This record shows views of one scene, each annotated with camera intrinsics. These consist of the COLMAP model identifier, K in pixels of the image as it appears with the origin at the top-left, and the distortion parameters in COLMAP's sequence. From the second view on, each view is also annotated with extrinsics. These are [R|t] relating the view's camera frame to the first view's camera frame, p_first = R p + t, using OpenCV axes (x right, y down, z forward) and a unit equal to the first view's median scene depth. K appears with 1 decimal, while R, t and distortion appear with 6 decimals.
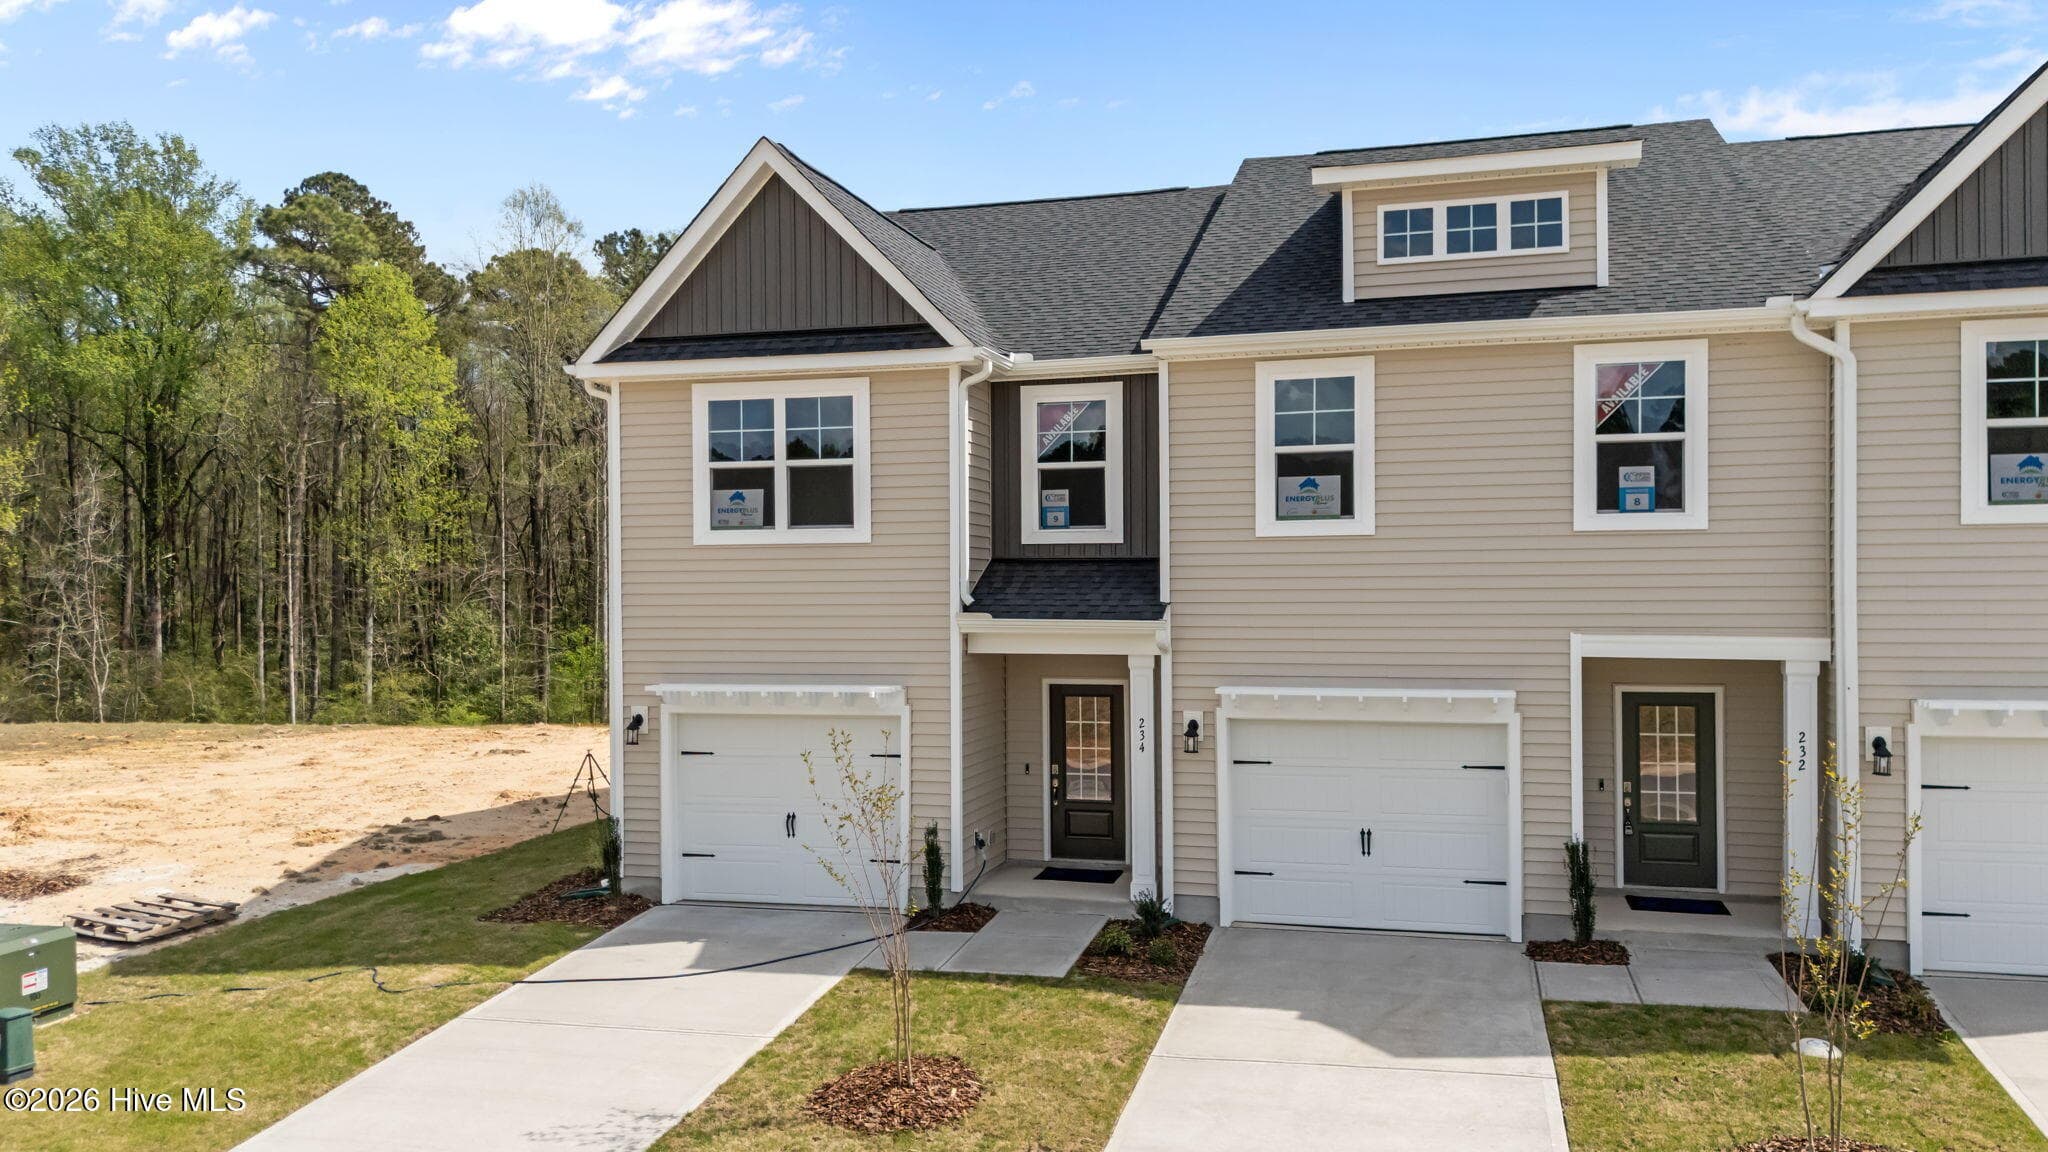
lens RADIAL K [[1559.8, 0, 1008.9], [0, 1559.8, 588.0], [0, 0, 1]] dist [0.052217, -0.009429]
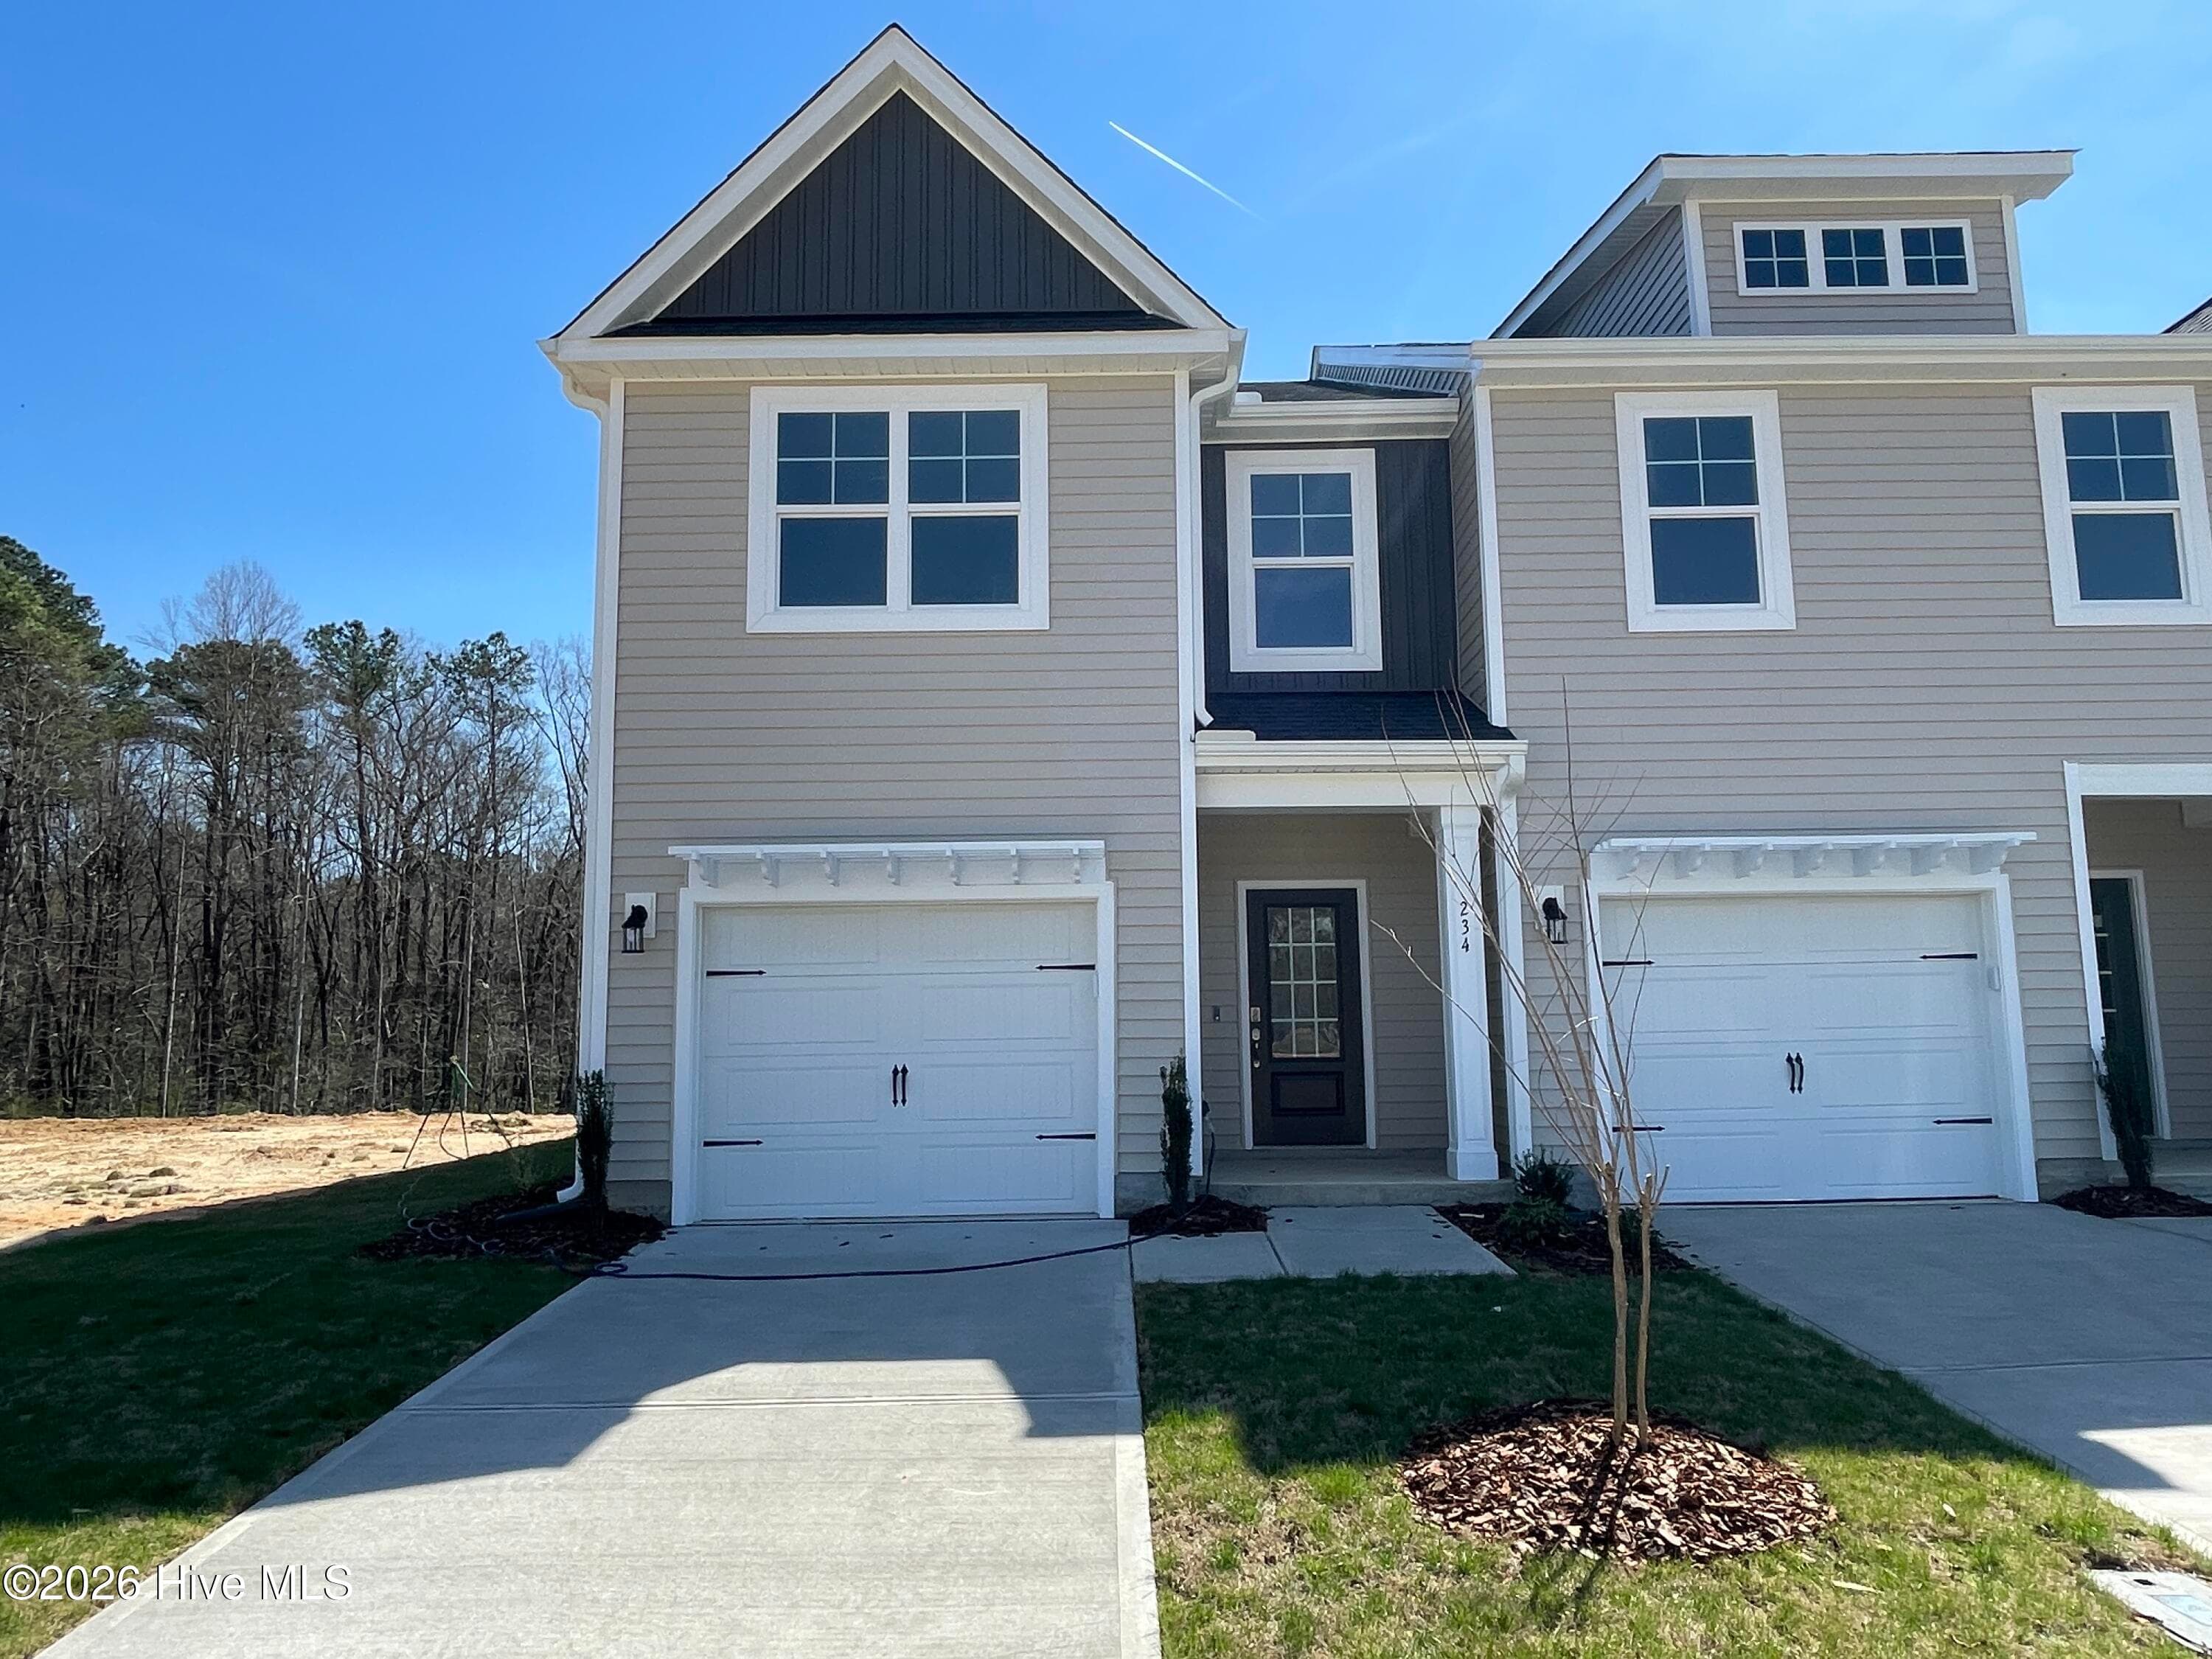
lens RADIAL K [[1459.0, 0, 1103.9], [0, 1459.0, 857.0], [0, 0, 1]] dist [-0.006202, -0.003768]
pose [[0.963622, 0.029420, 0.265644, -0.230922], [0.005368, 0.991592, -0.129293, 0.145981], [-0.267214, 0.126015, 0.955362, 0.448551]]
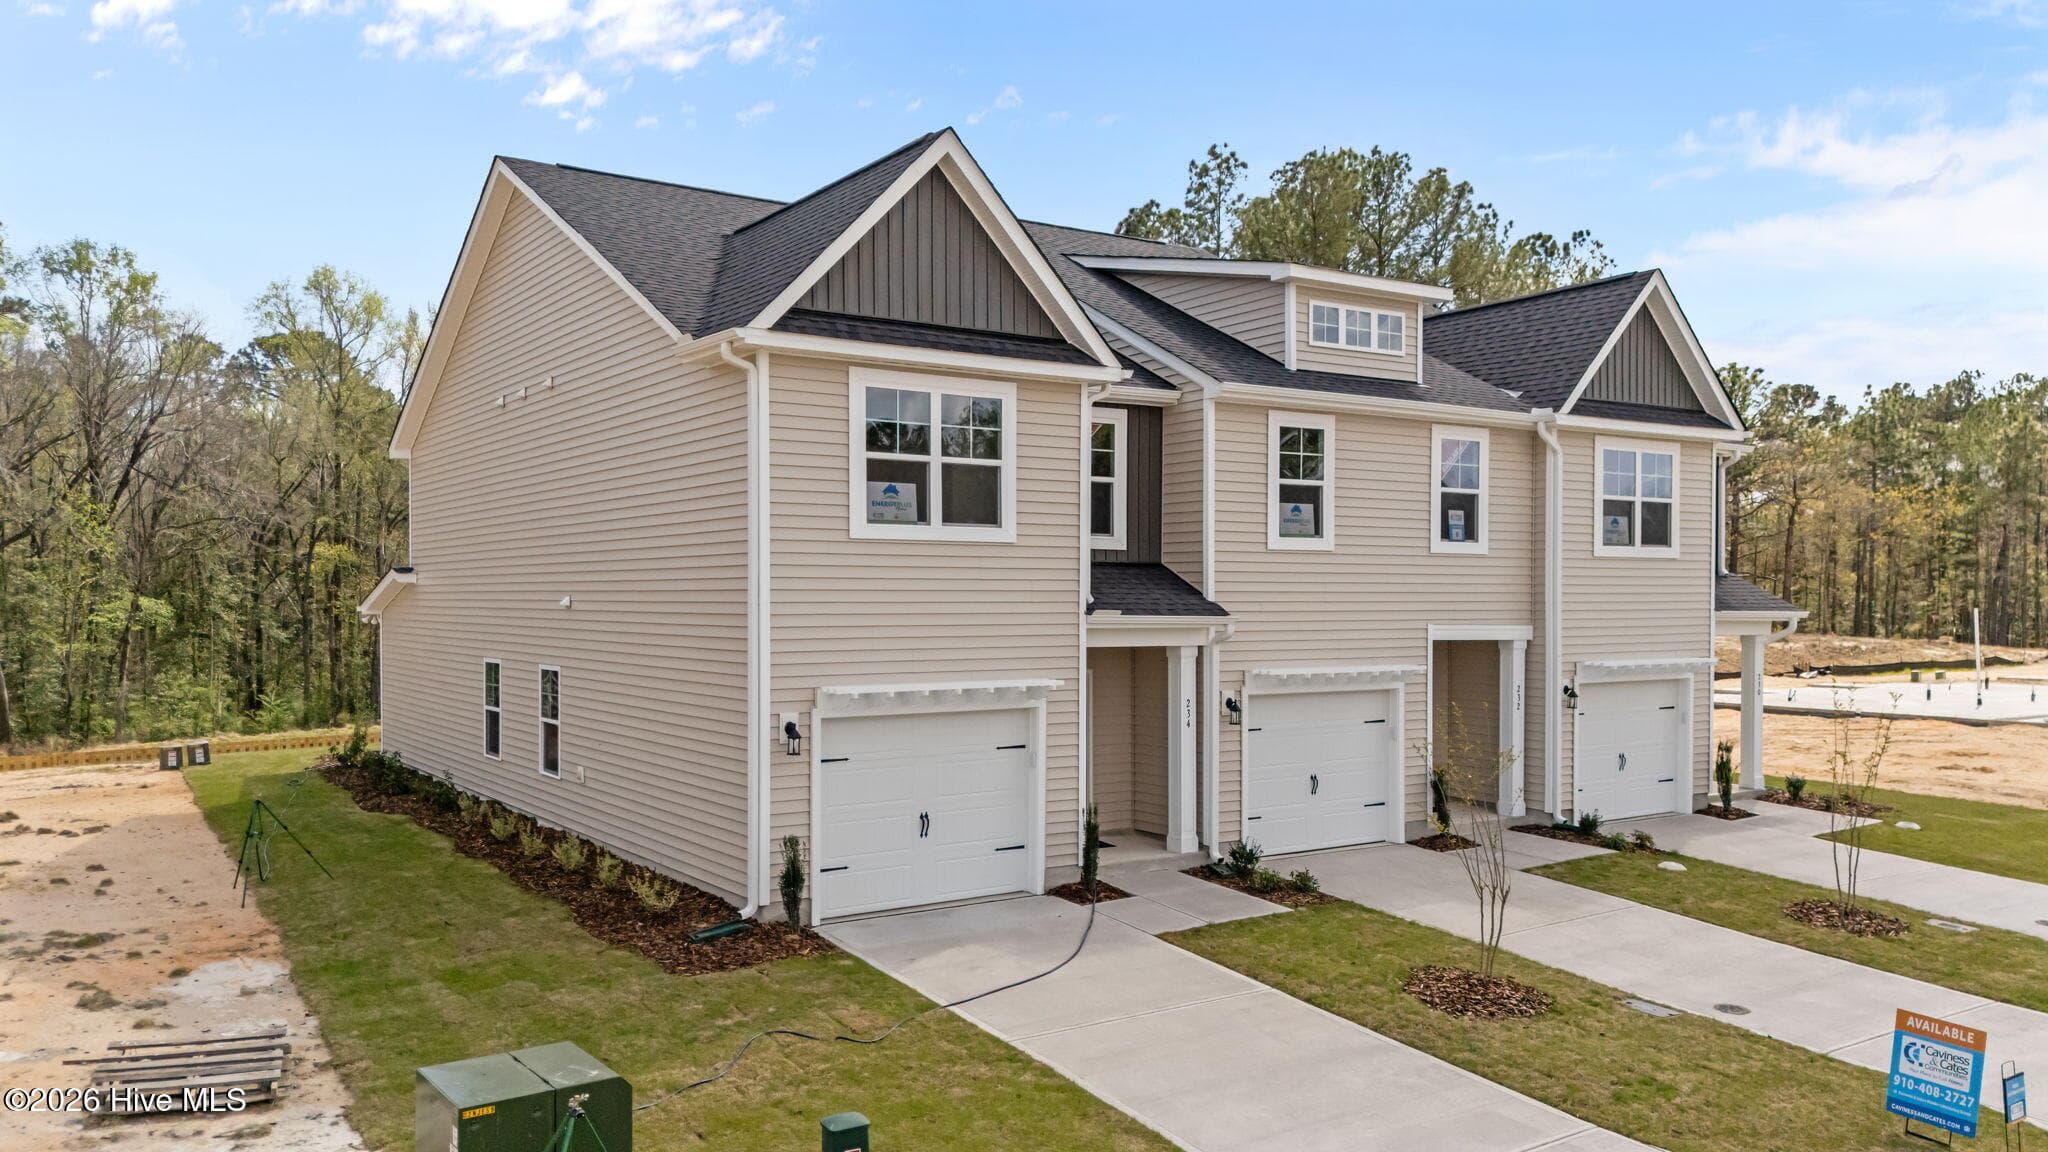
lens RADIAL K [[1525.7, 0, 1017.1], [0, 1525.7, 621.9], [0, 0, 1]] dist [0.060616, -0.002265]
pose [[0.645644, -0.006104, 0.763614, -0.894327], [-0.008319, 0.999852, 0.015027, 0.008489], [-0.763593, -0.016055, 0.645498, 0.354064]]
